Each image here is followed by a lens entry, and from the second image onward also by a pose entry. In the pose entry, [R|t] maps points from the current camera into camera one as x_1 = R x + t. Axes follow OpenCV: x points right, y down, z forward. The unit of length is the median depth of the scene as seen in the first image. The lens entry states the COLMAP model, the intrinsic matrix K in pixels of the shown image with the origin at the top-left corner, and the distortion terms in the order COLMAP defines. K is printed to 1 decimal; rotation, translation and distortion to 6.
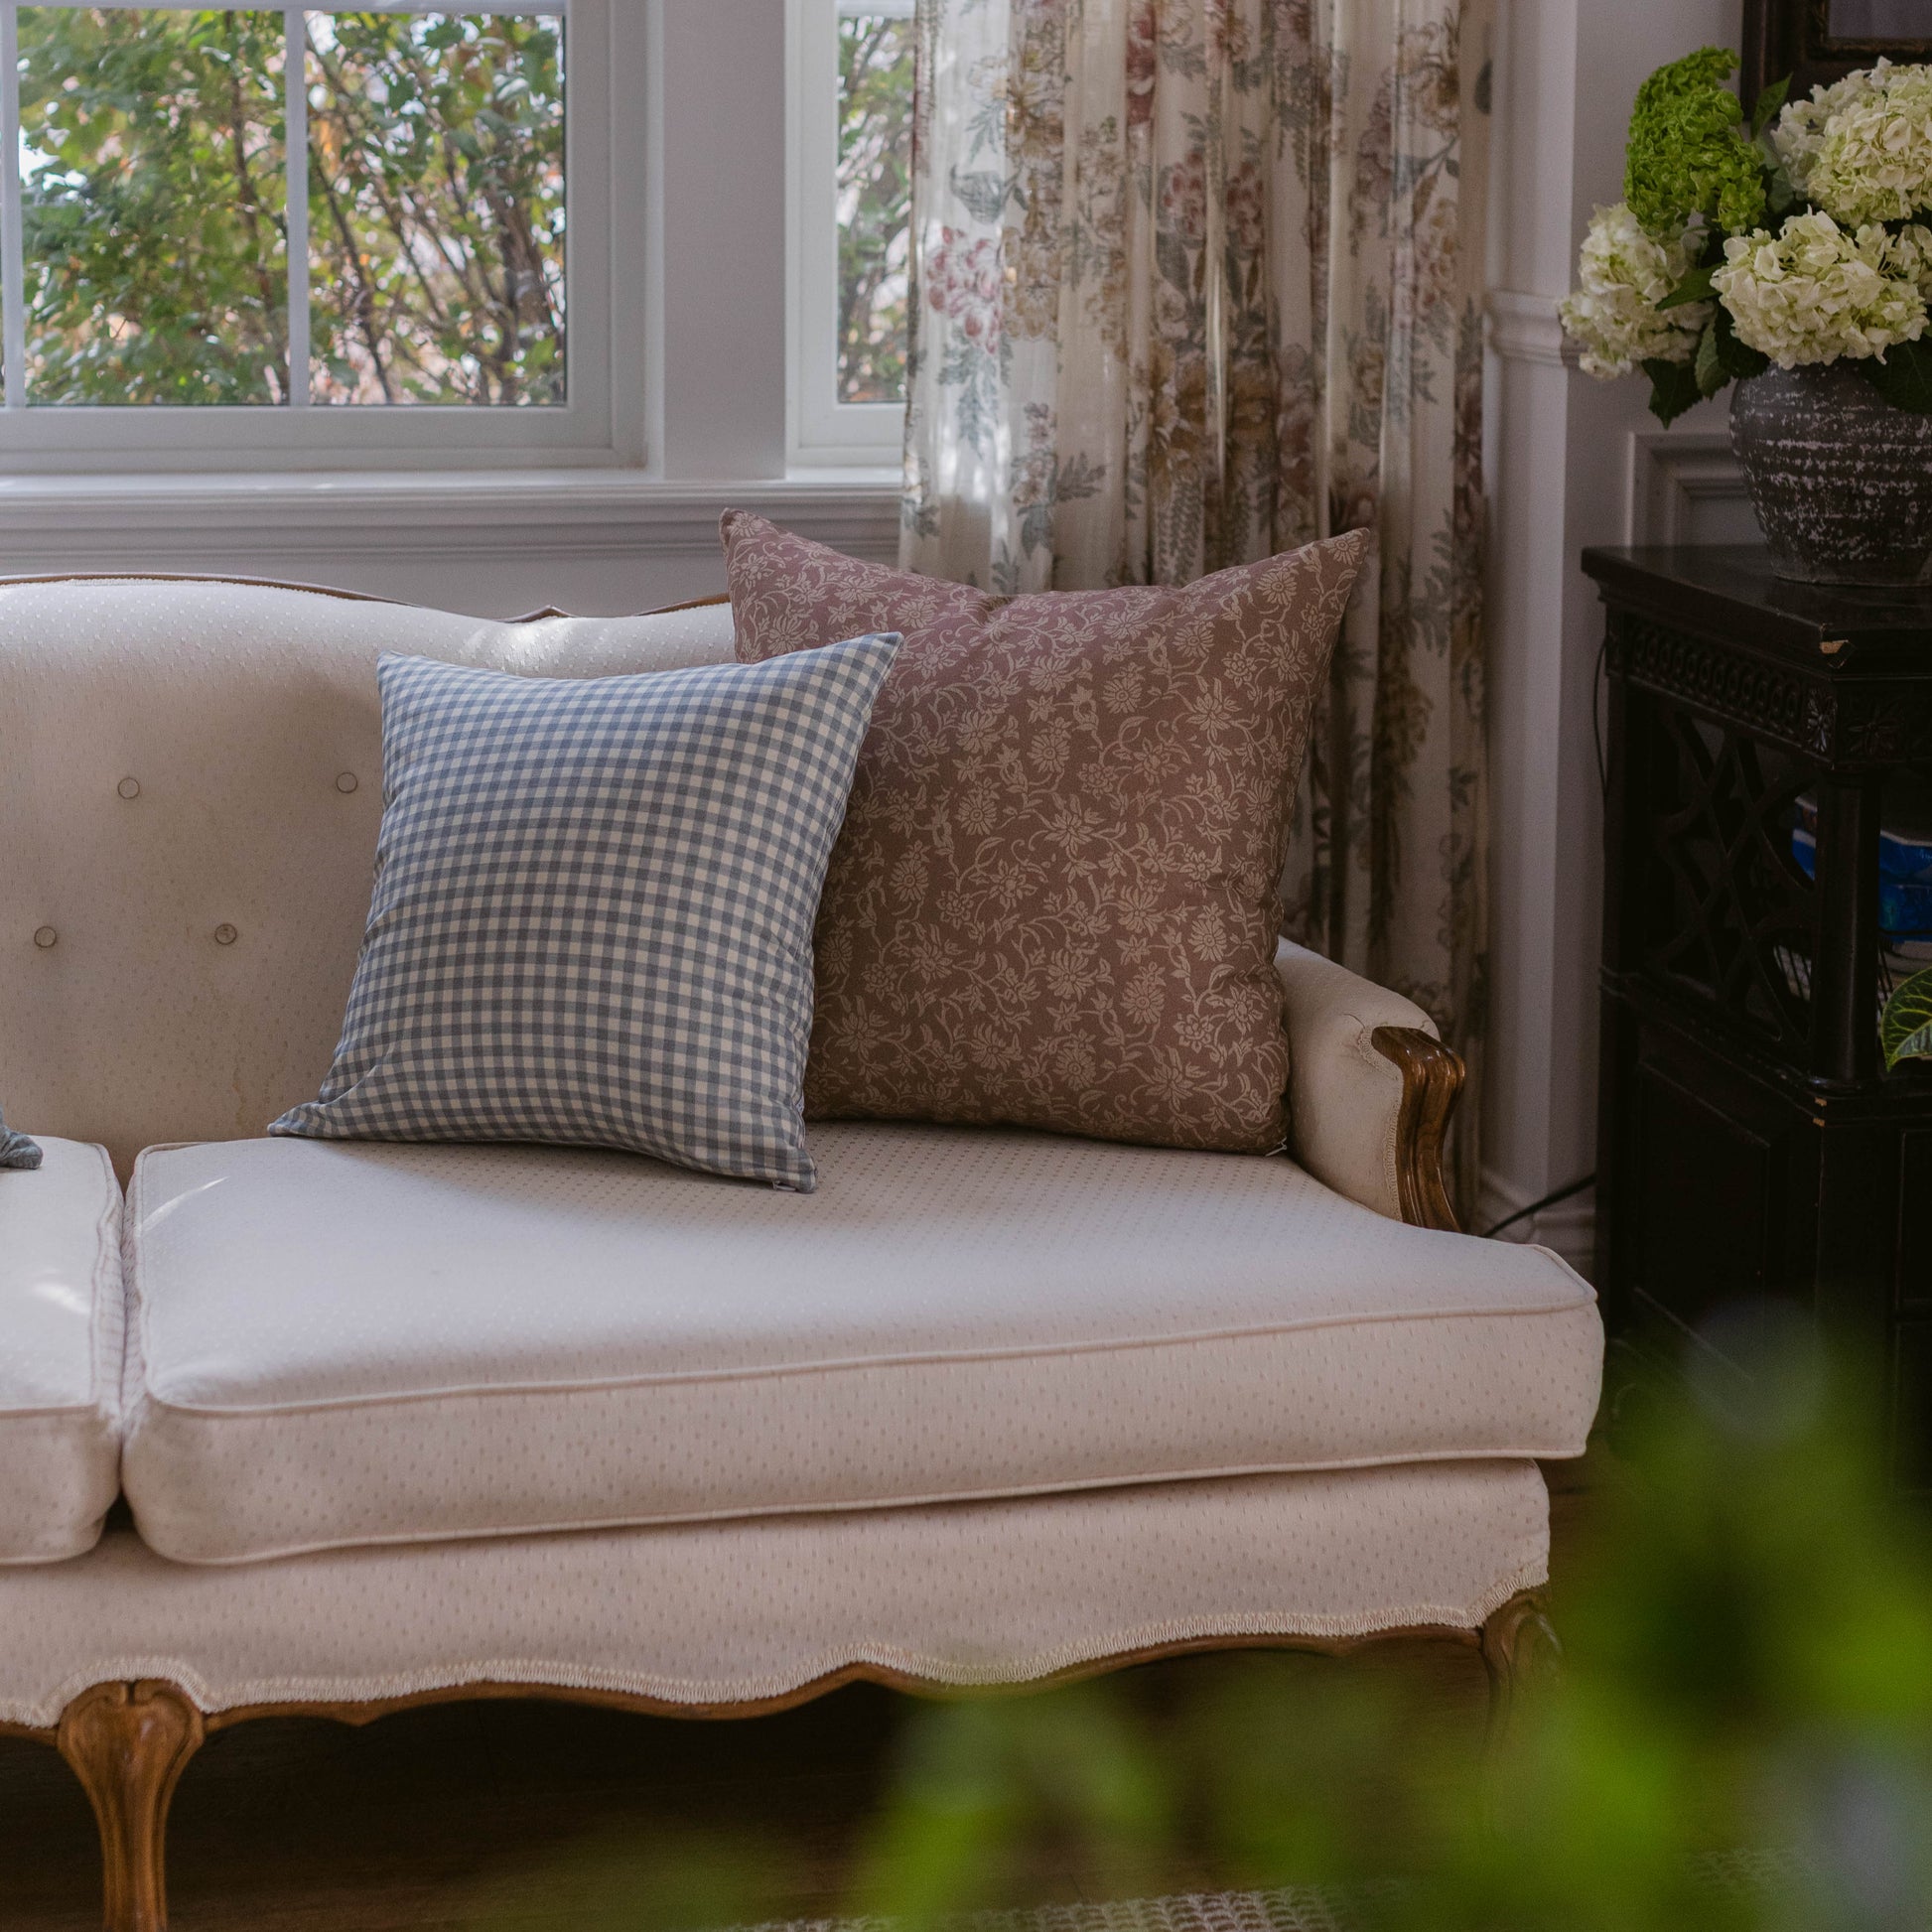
lens RADIAL K [[3800.8, 0, 966.0], [0, 3800.8, 966.0], [0, 0, 1]] dist [0.029283, -0.024550]
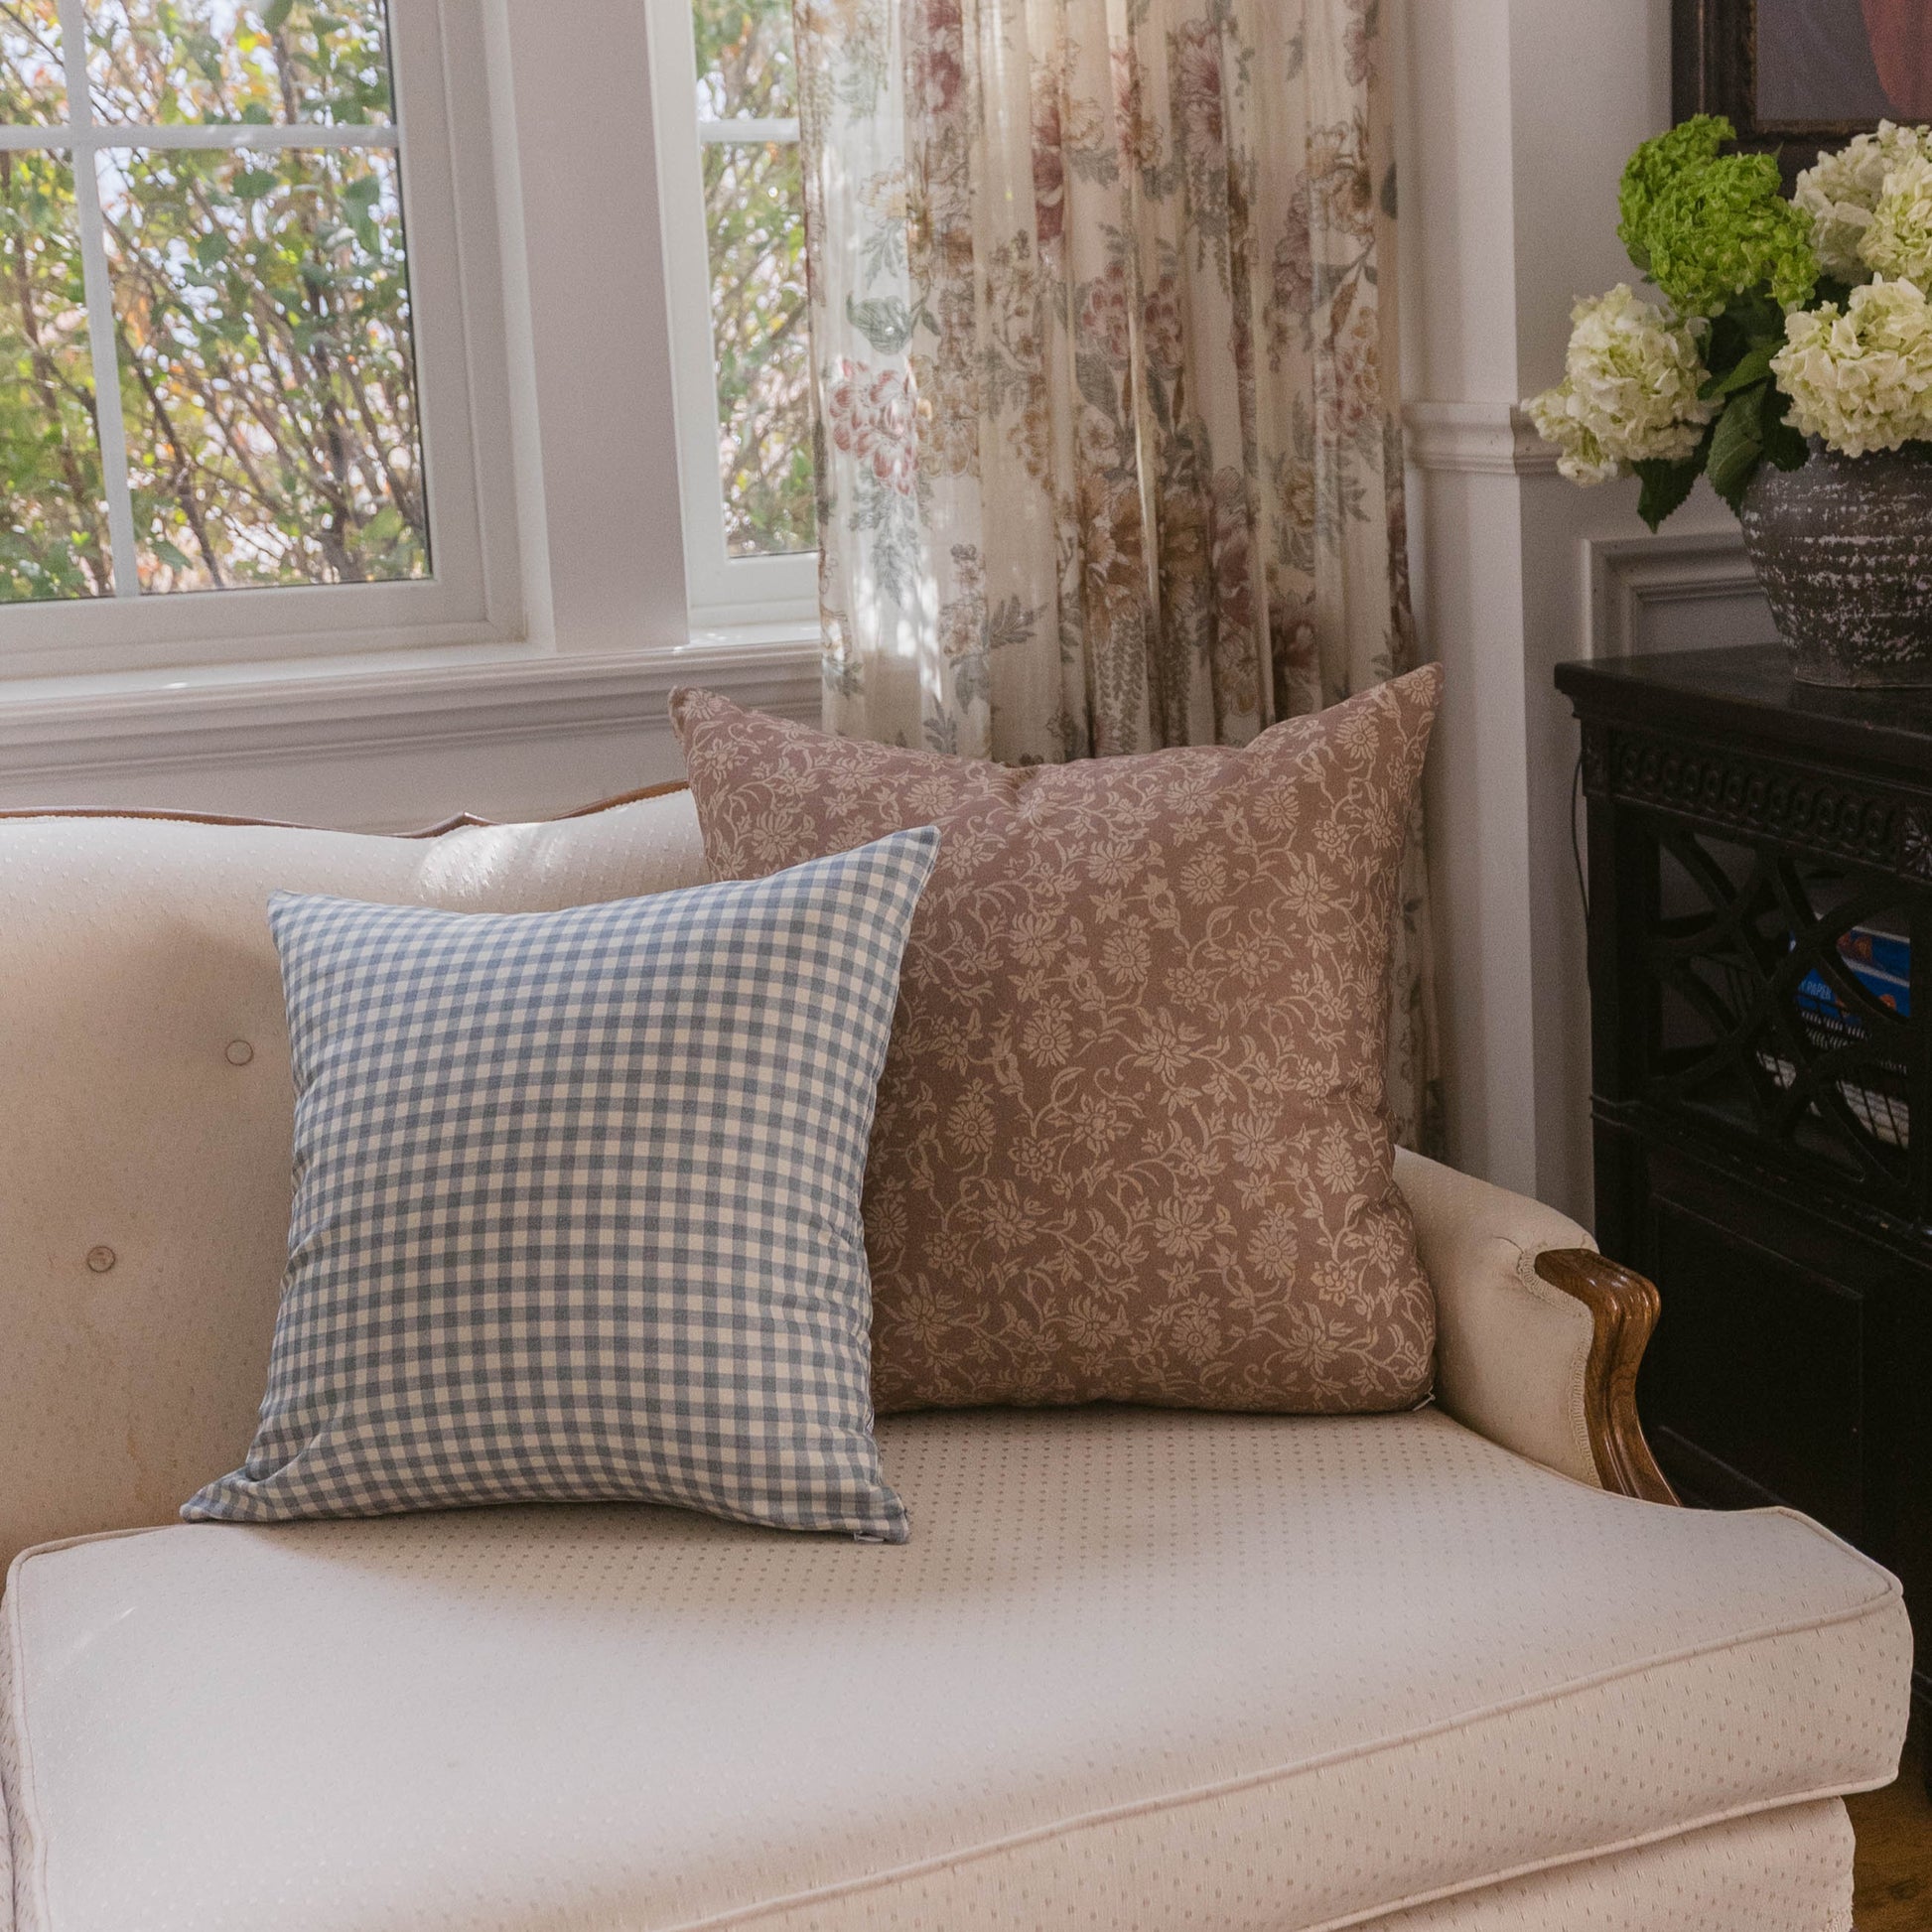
lens RADIAL K [[2336.8, 0, 967.4], [0, 2336.8, 904.1], [0, 0, 1]] dist [0.008024, -0.006140]
pose [[0.979920, -0.084131, 0.180773, -0.101795], [0.083885, 0.996435, 0.009019, -0.074492], [-0.180888, 0.006326, 0.983483, 0.498039]]
